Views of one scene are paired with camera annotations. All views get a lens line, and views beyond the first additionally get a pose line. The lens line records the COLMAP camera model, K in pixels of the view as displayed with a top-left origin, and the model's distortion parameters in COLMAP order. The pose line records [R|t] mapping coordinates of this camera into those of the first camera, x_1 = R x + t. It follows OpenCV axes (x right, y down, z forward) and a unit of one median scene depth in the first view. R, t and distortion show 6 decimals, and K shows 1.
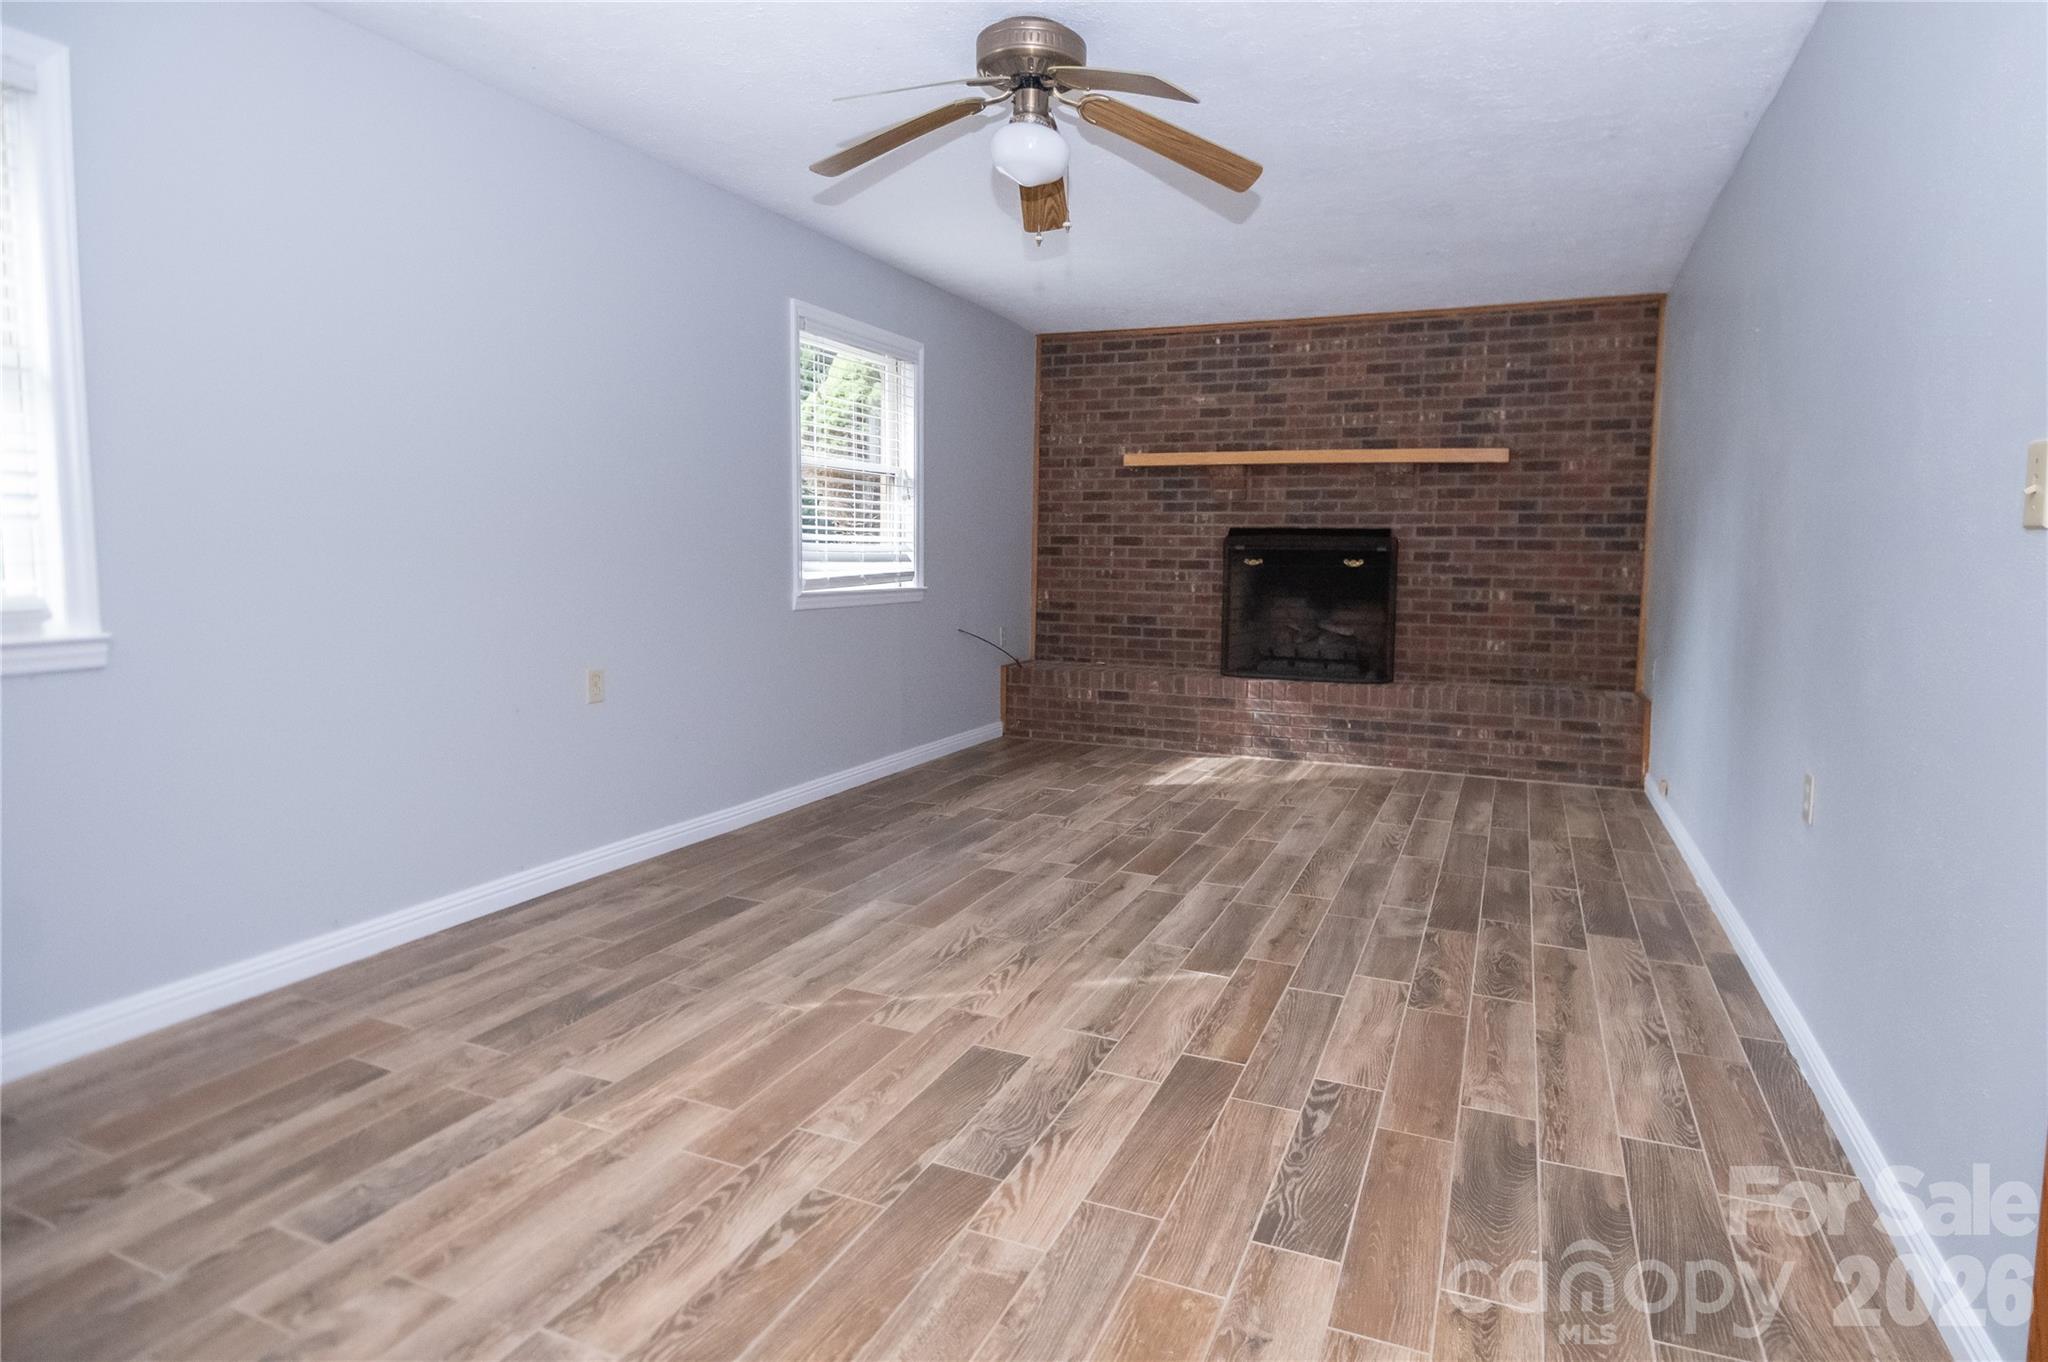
lens RADIAL K [[1086.5, 0, 1105.3], [0, 1086.5, 647.9], [0, 0, 1]] dist [0.035159, -0.046874]
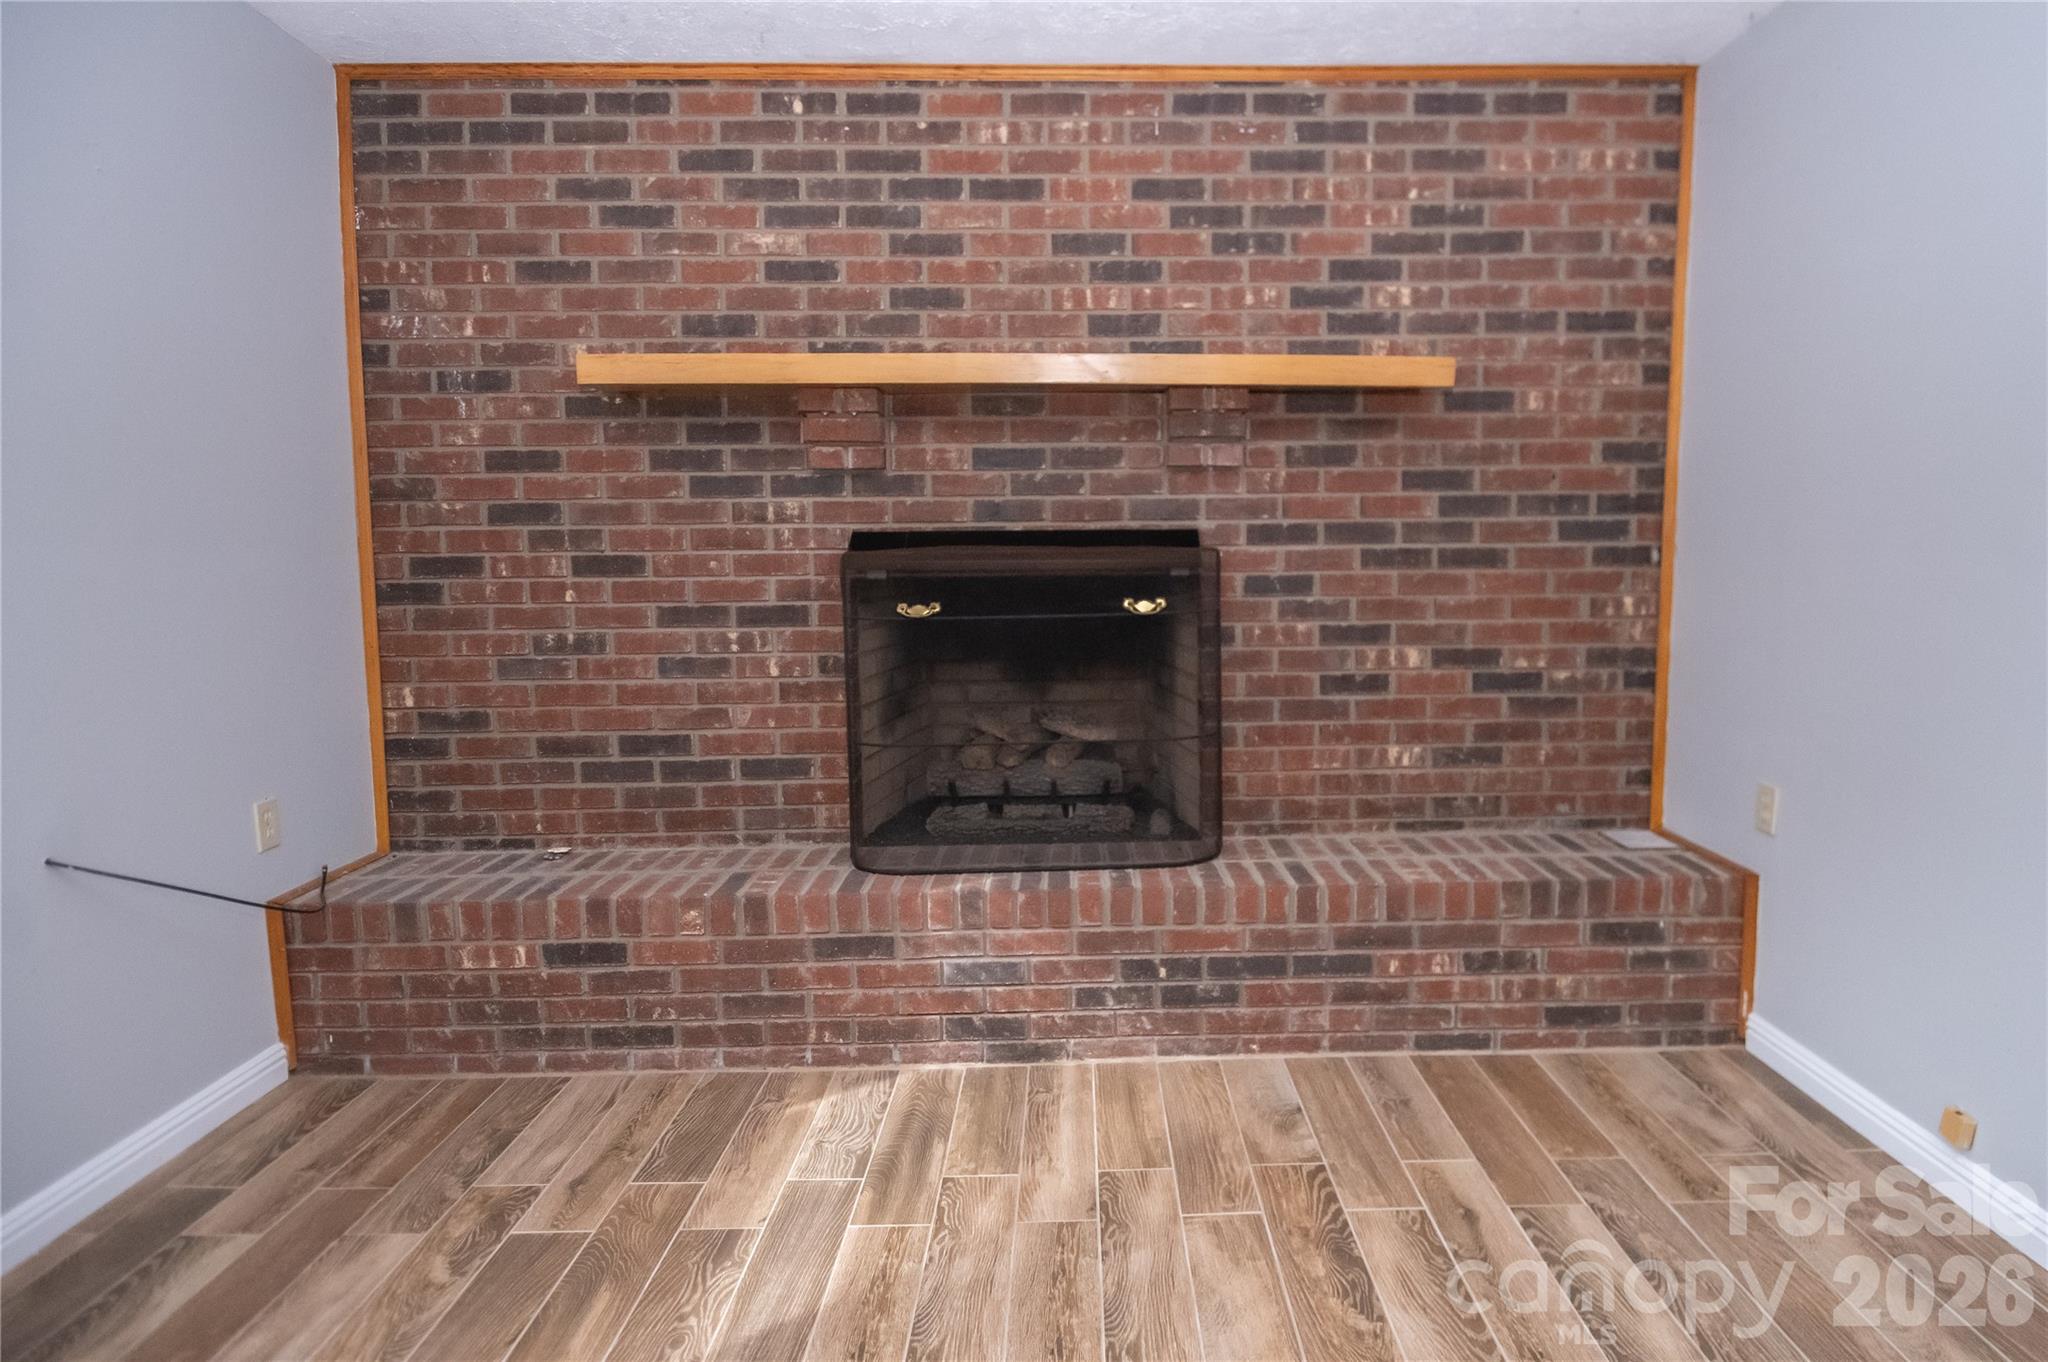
lens RADIAL K [[1086.5, 0, 1105.3], [0, 1086.5, 647.9], [0, 0, 1]] dist [0.035159, -0.046874]
pose [[0.921983, -0.059050, 0.382702, 0.039201], [0.056472, 0.998242, 0.017975, -0.070311], [-0.383091, 0.005039, 0.923697, 0.589899]]
